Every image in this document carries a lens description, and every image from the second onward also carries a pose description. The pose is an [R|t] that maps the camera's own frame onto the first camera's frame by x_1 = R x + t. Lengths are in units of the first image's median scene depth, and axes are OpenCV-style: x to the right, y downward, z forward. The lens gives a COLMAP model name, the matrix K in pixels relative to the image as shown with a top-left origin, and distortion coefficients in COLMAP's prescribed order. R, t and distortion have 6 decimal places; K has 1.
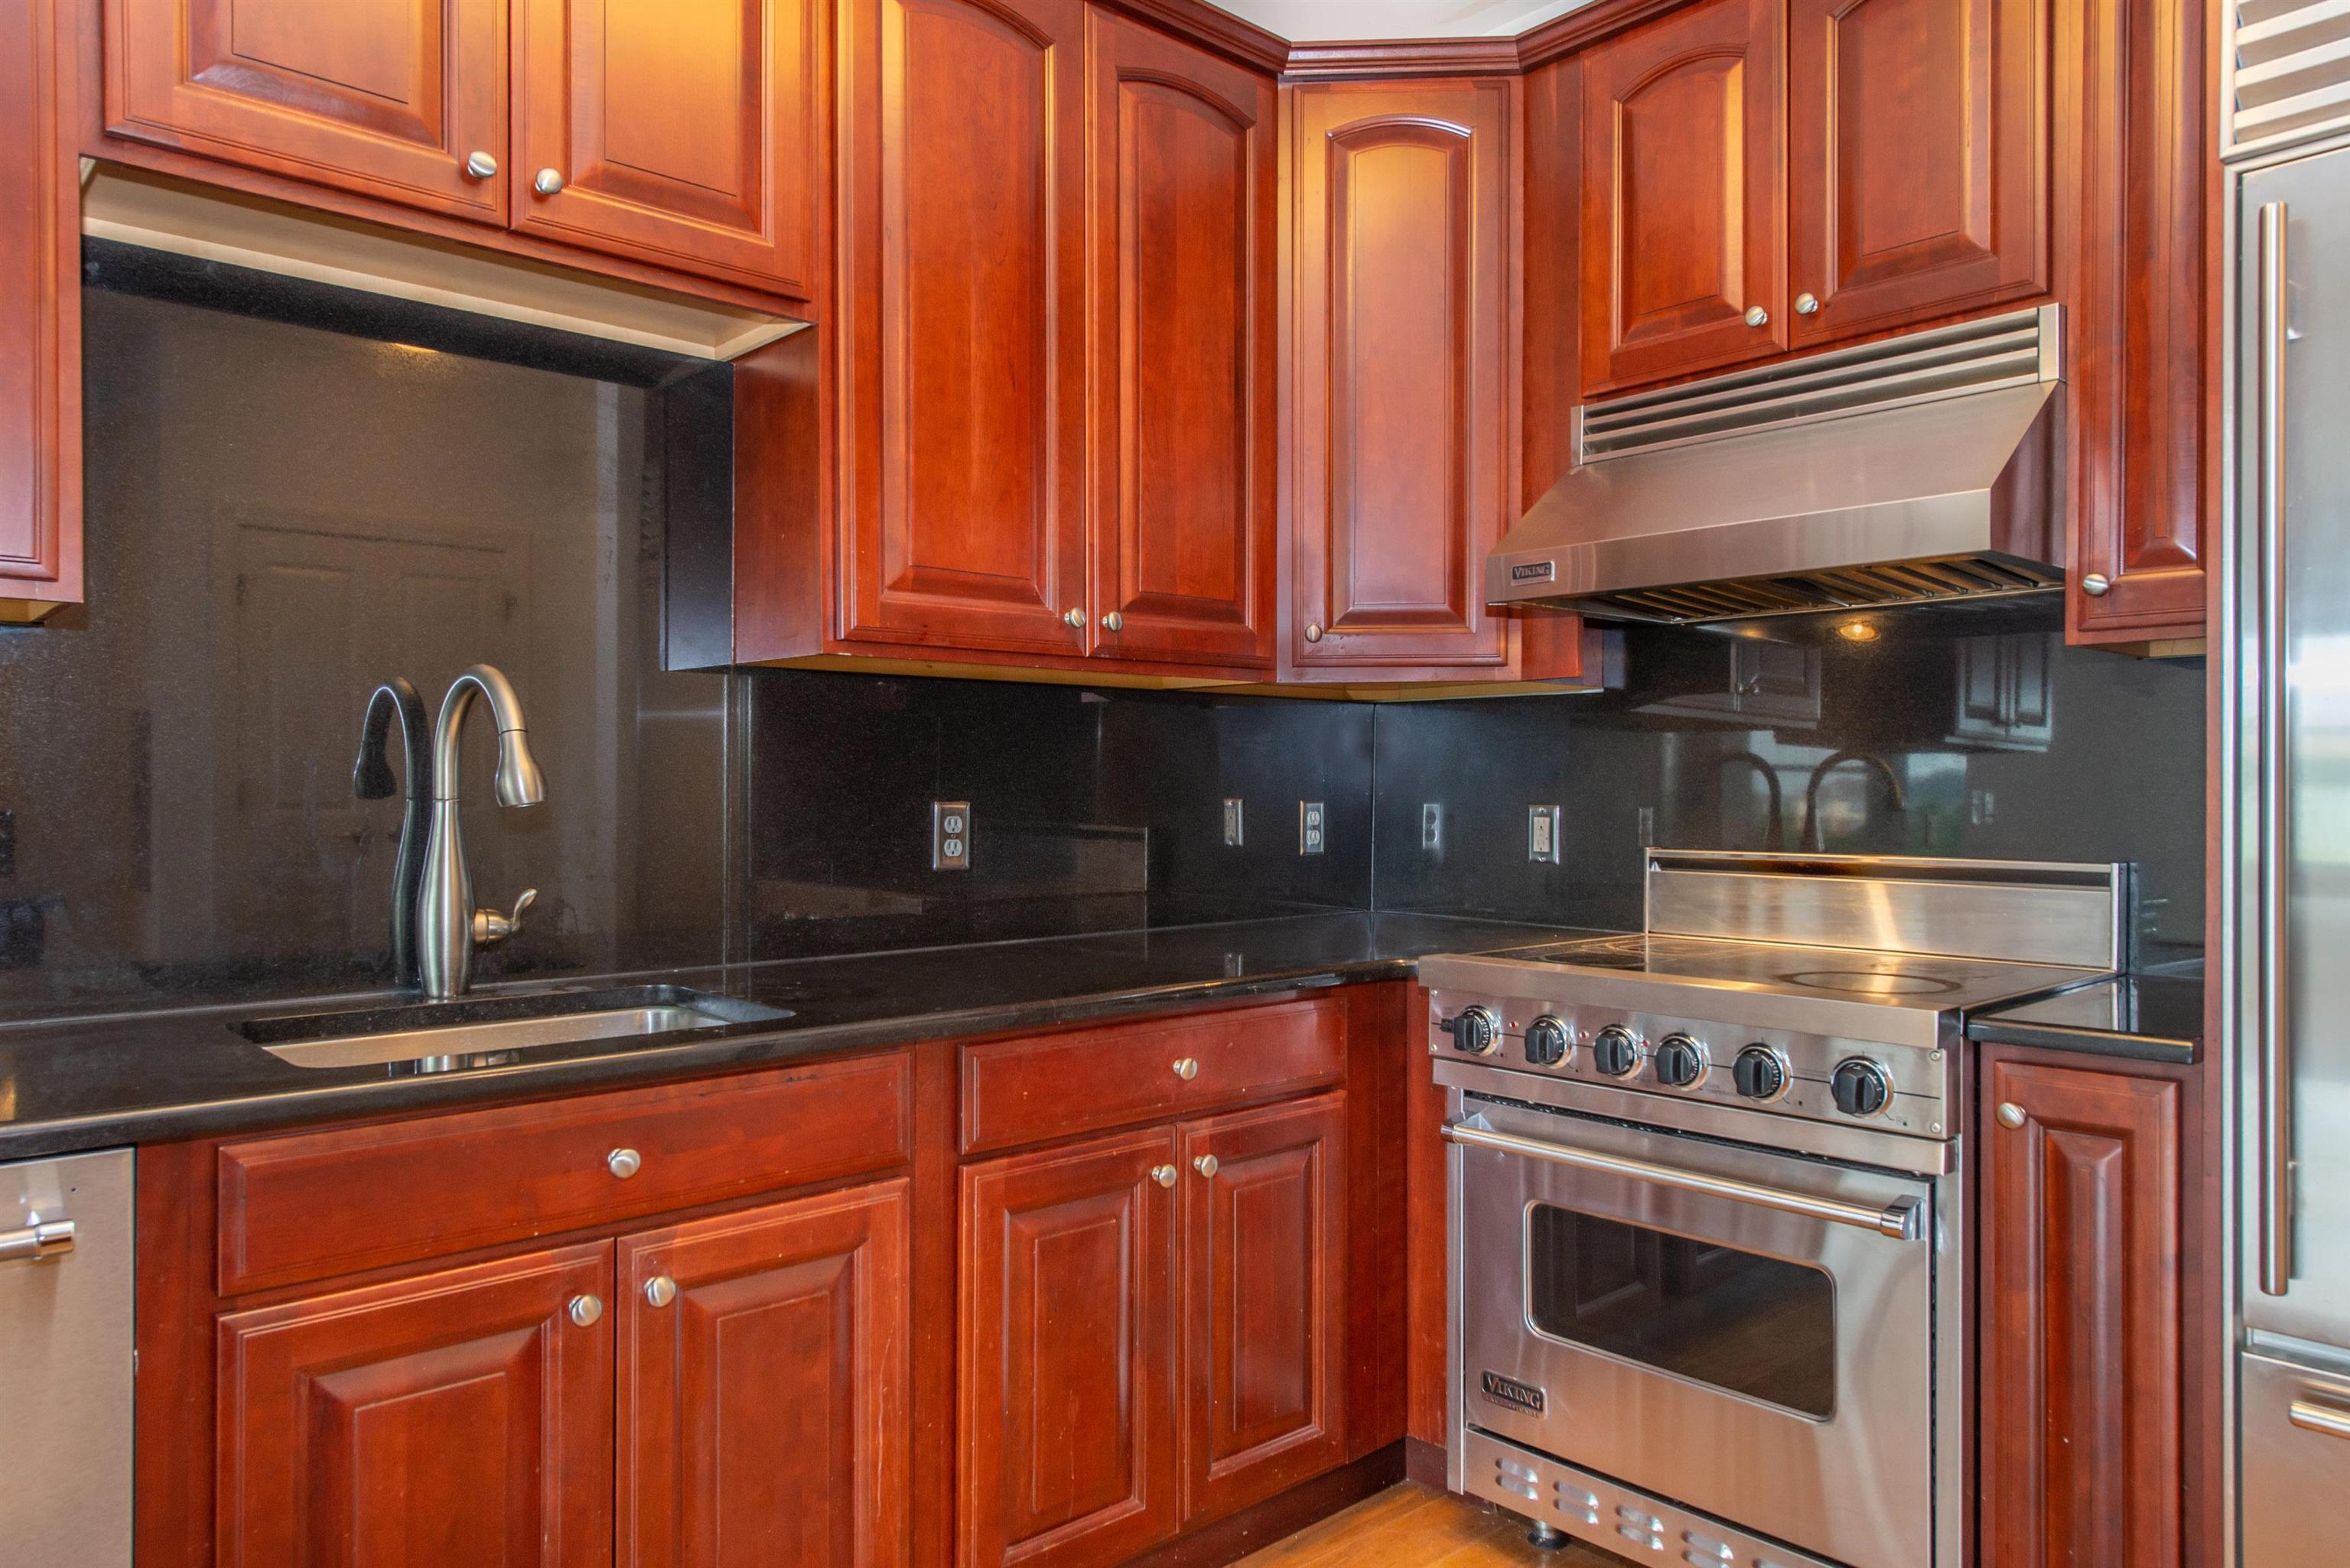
lens RADIAL K [[1547.7, 0, 1194.7], [0, 1547.7, 788.8], [0, 0, 1]] dist [0.039316, -0.004481]
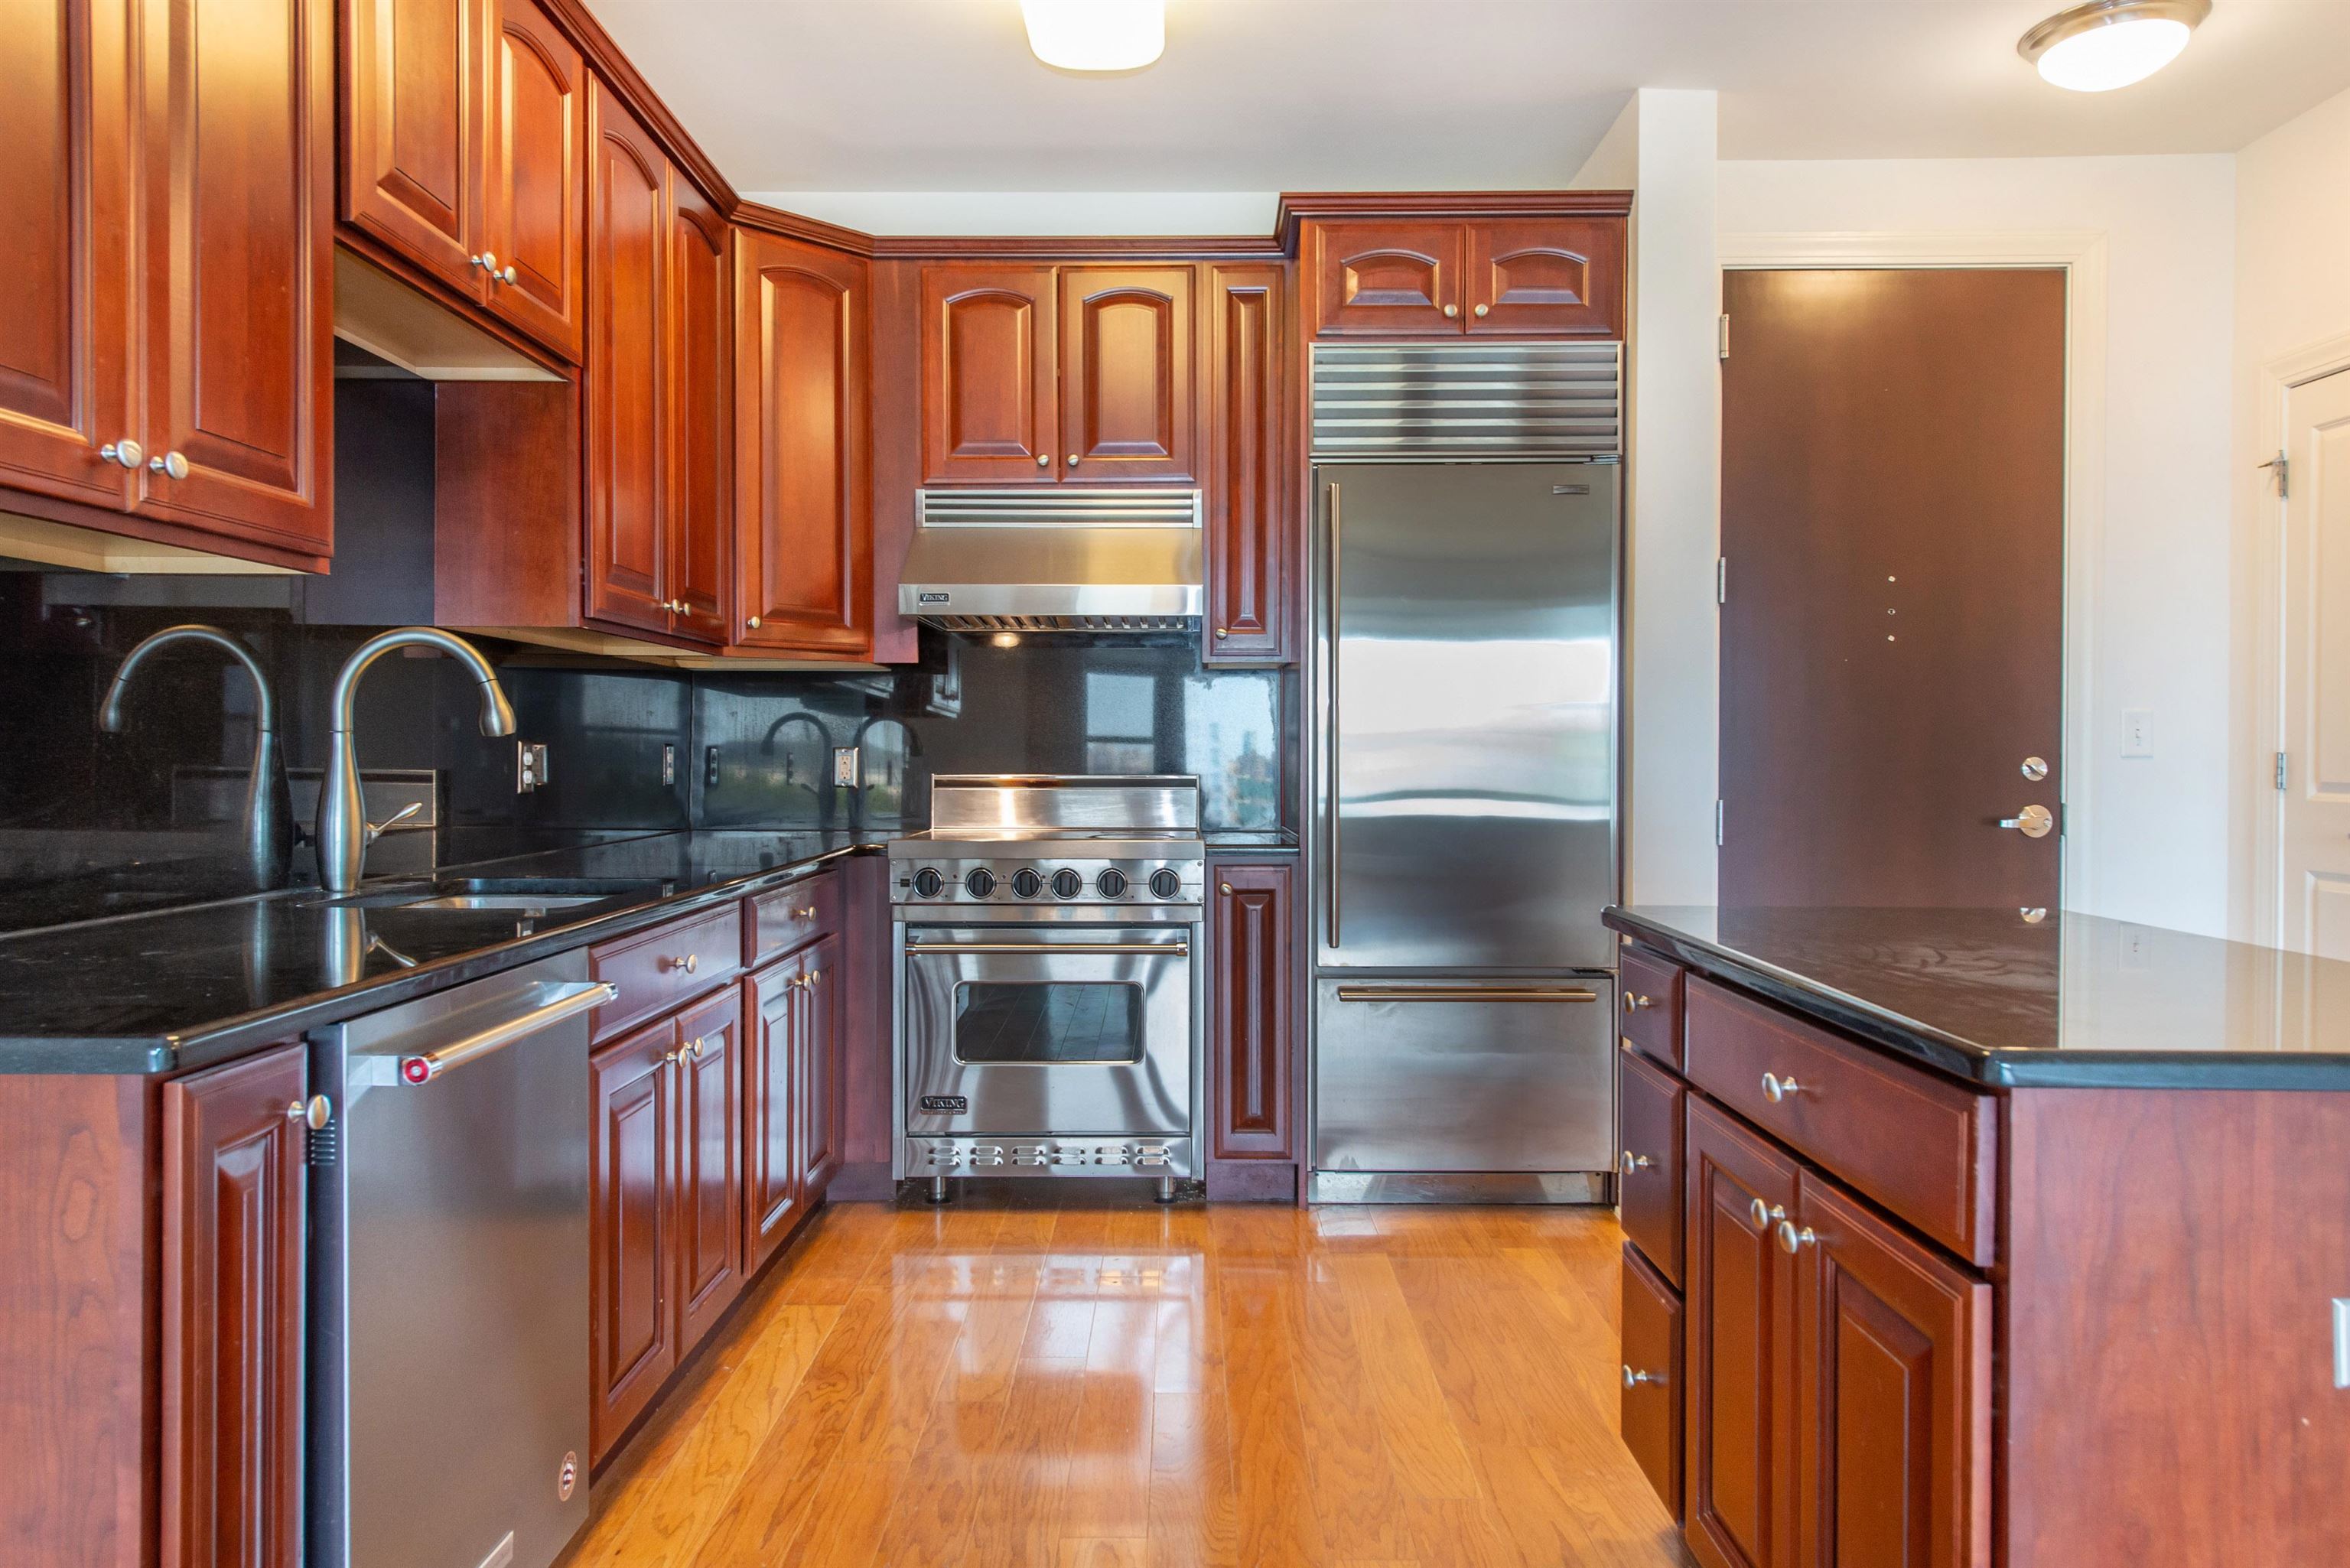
lens RADIAL K [[1547.7, 0, 1169.2], [0, 1547.7, 766.1], [0, 0, 1]] dist [0.039316, -0.004481]
pose [[0.687938, -0.007354, 0.725732, -0.781507], [0.001831, 0.999963, 0.008397, 0.020736], [-0.725767, -0.004447, 0.687926, -0.276800]]
